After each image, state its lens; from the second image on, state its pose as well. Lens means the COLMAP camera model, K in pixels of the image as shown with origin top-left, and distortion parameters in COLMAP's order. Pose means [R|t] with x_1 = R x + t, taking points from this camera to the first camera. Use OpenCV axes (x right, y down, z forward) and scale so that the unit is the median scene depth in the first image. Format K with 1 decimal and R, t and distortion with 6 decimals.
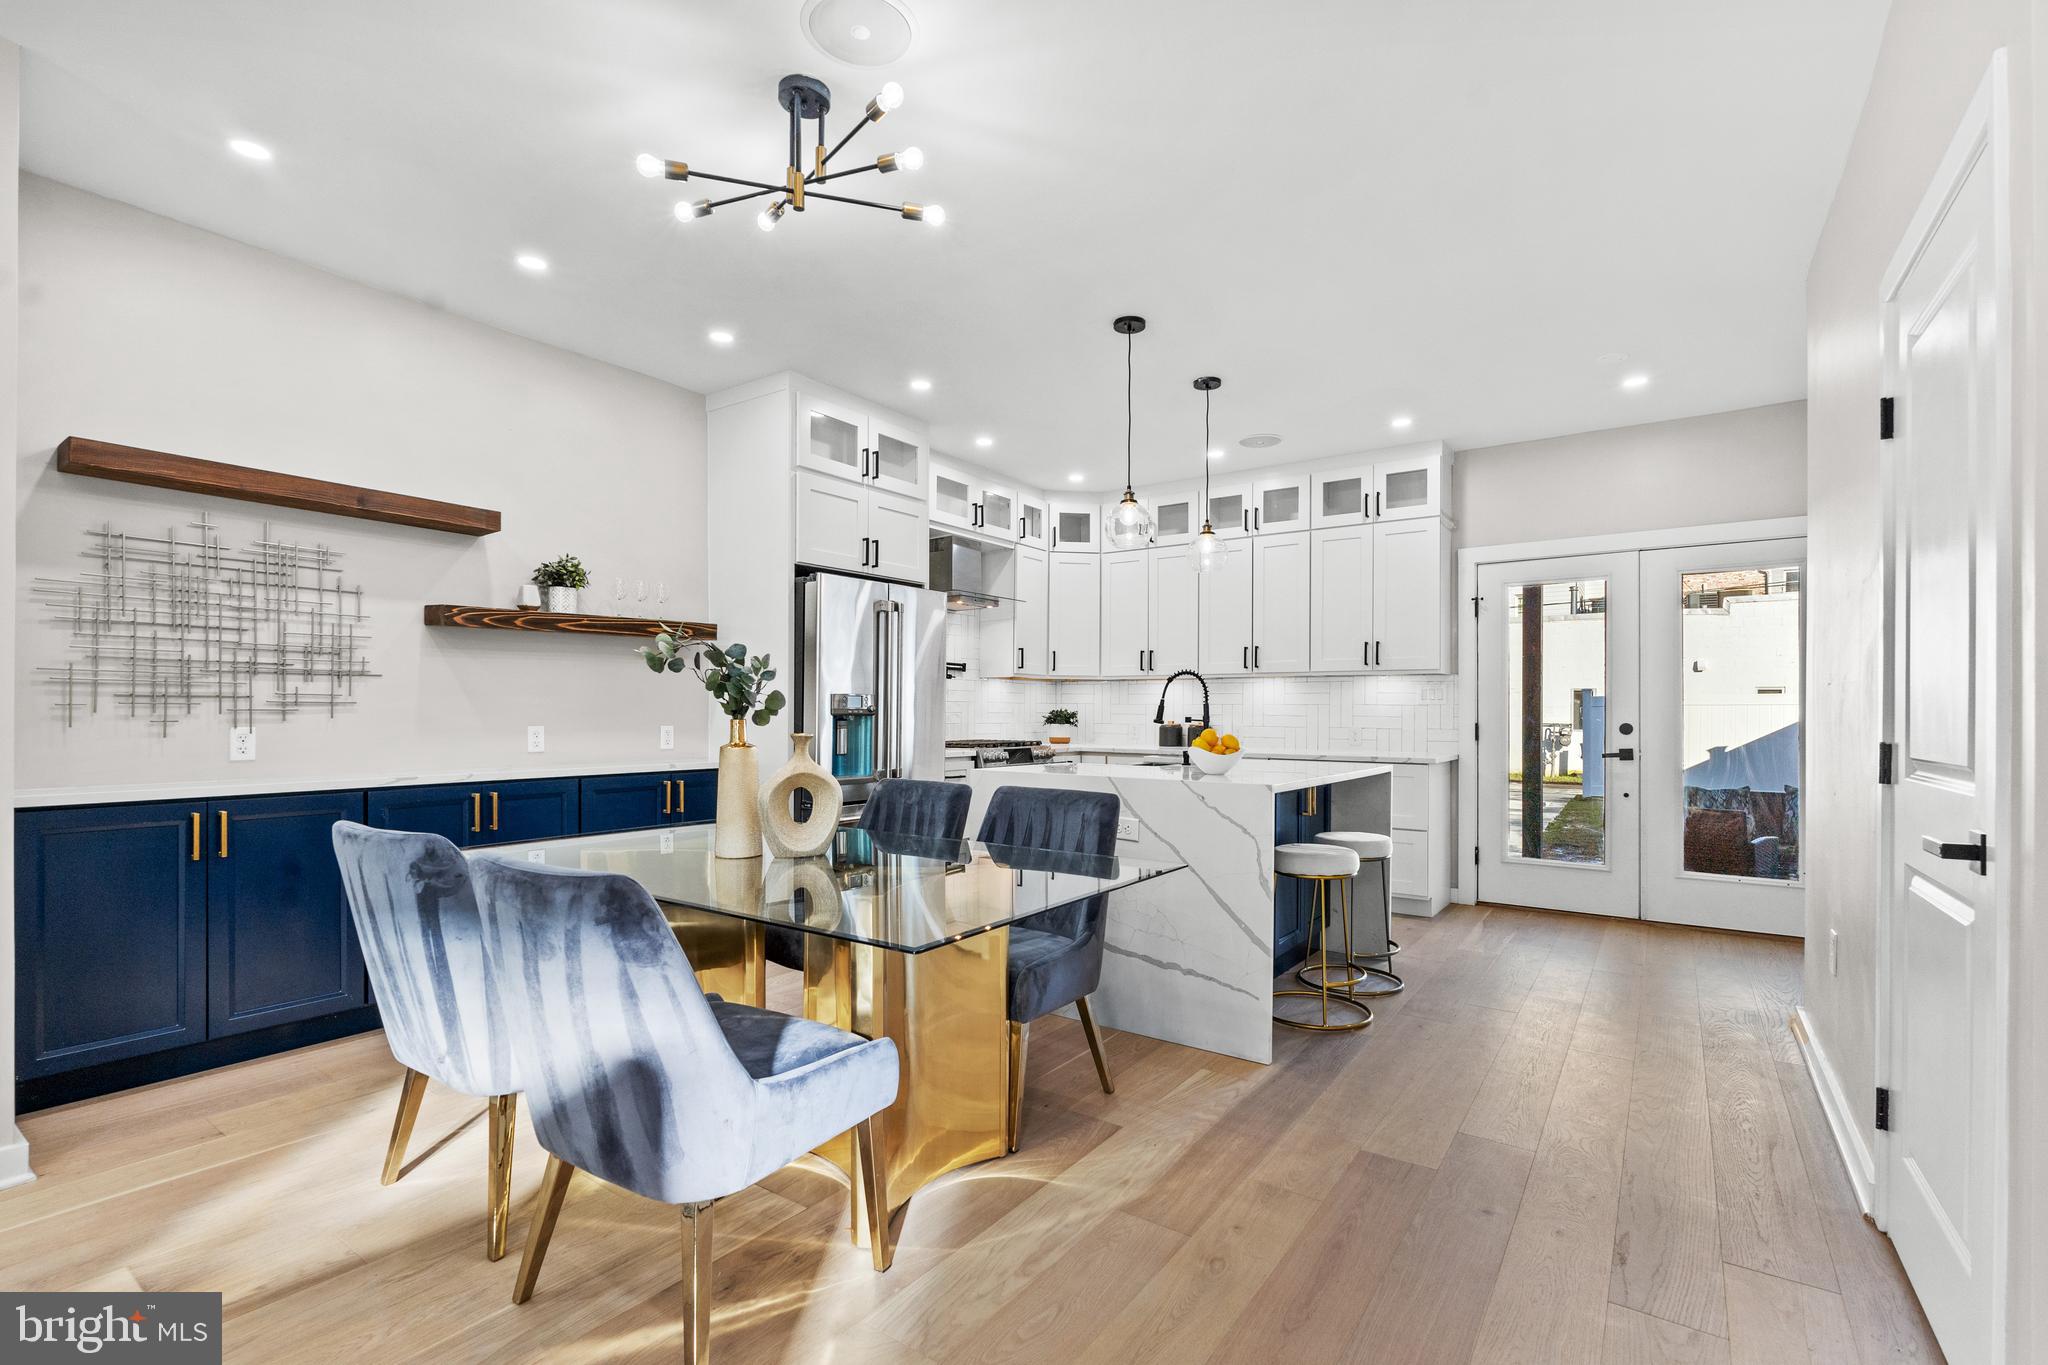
lens RADIAL K [[918.9, 0, 1027.2], [0, 918.9, 714.1], [0, 0, 1]] dist [-0.003084, 0.000328]
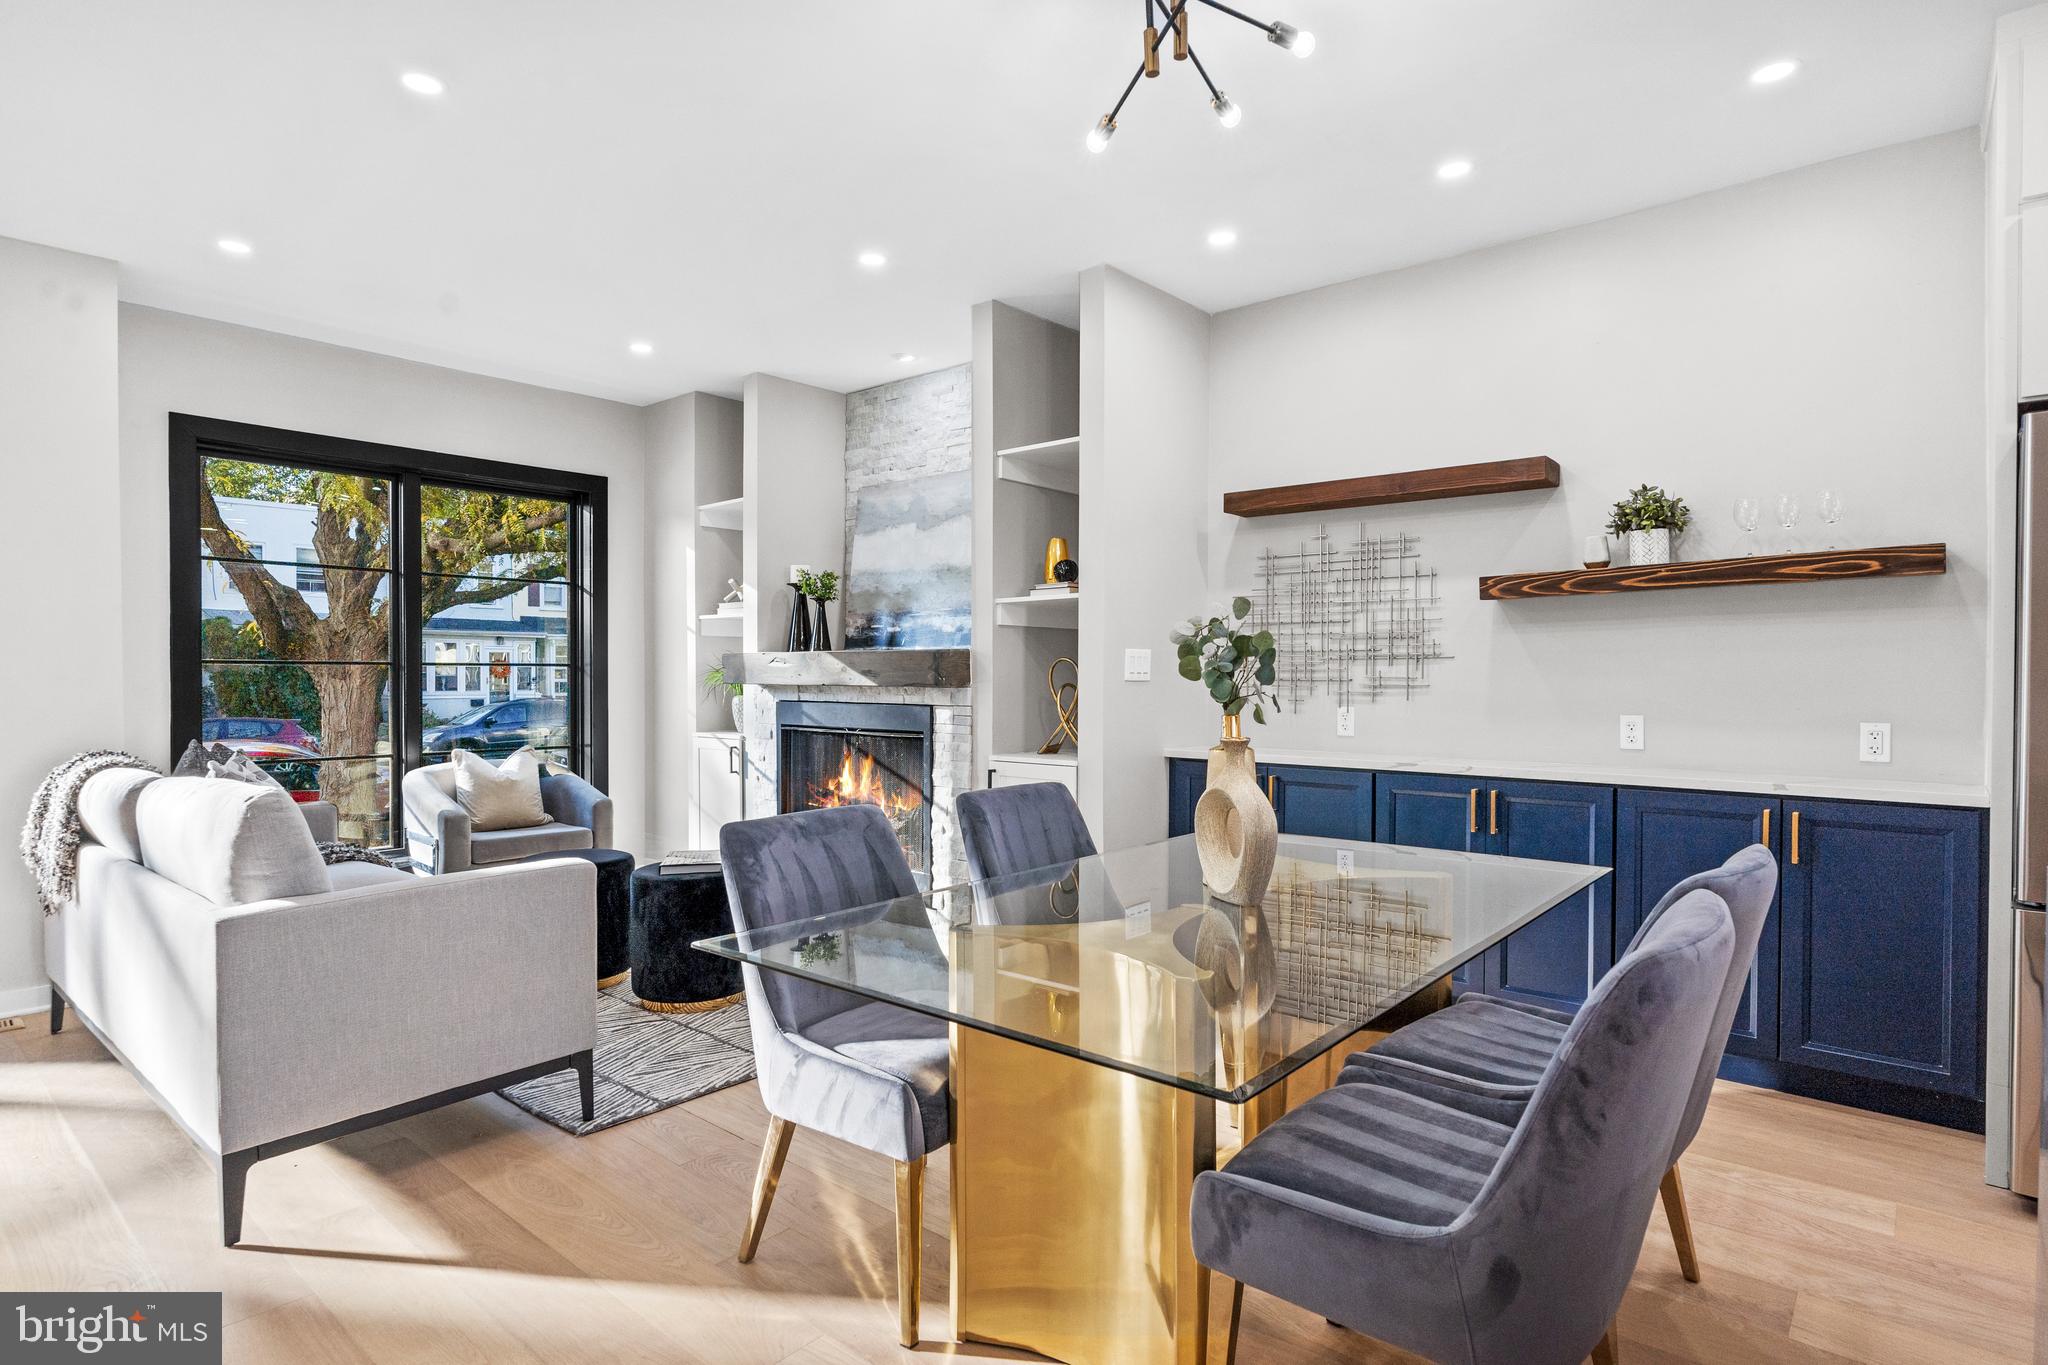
lens RADIAL K [[1066.9, 0, 1020.7], [0, 1066.9, 691.7], [0, 0, 1]] dist [-0.003598, 0.001507]
pose [[-0.098986, 0.011687, -0.995020, 0.371167], [-0.004529, 0.999915, 0.012195, -0.014036], [0.995079, 0.005713, -0.098925, 0.534227]]
